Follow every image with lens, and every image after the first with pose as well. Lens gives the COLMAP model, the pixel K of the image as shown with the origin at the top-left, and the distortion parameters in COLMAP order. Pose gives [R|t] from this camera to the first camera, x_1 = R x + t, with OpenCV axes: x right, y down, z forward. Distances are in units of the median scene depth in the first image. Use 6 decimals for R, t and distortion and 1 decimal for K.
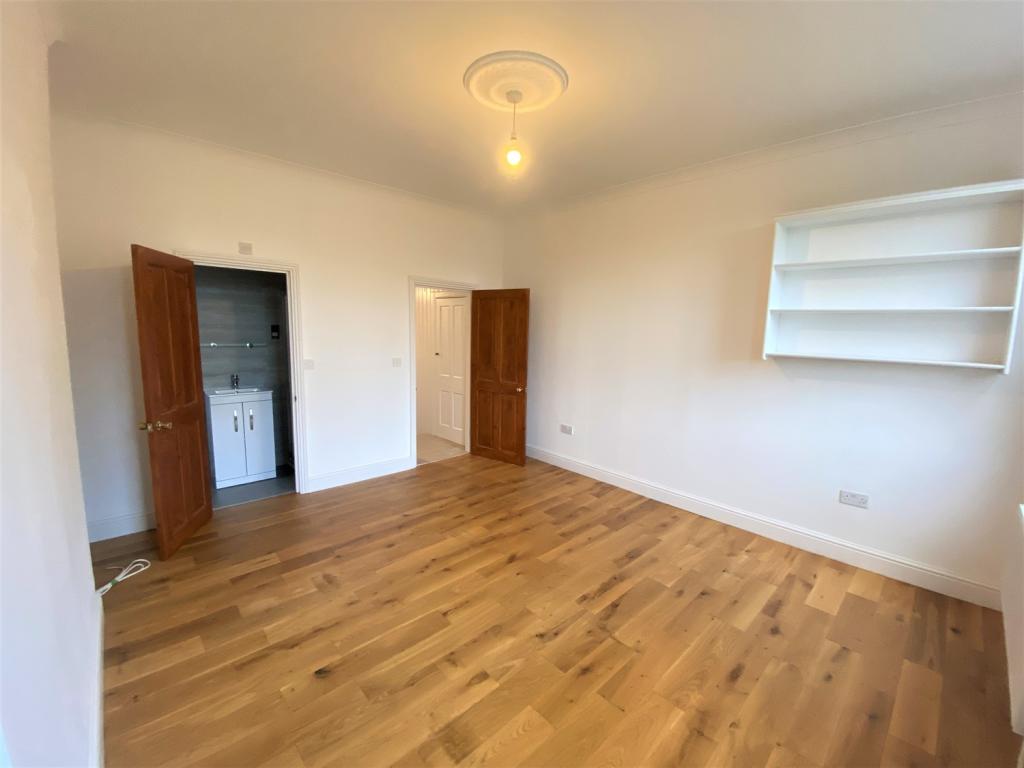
lens RADIAL K [[416.9, 0, 508.8], [0, 416.9, 381.9], [0, 0, 1]] dist [0.033807, -0.025785]
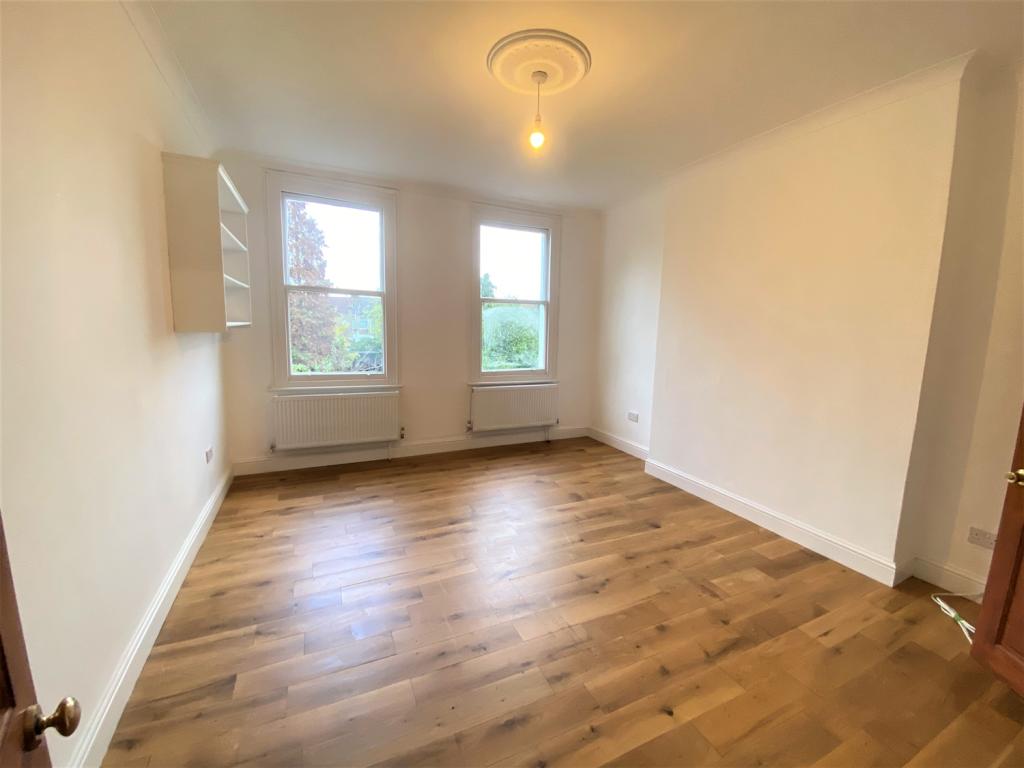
lens RADIAL K [[416.9, 0, 508.8], [0, 416.9, 381.9], [0, 0, 1]] dist [0.033807, -0.025785]
pose [[-0.949383, -0.088838, 0.301298, -0.272727], [-0.007001, 0.964921, 0.262447, -0.232372], [-0.314044, 0.247054, -0.916701, 2.044745]]
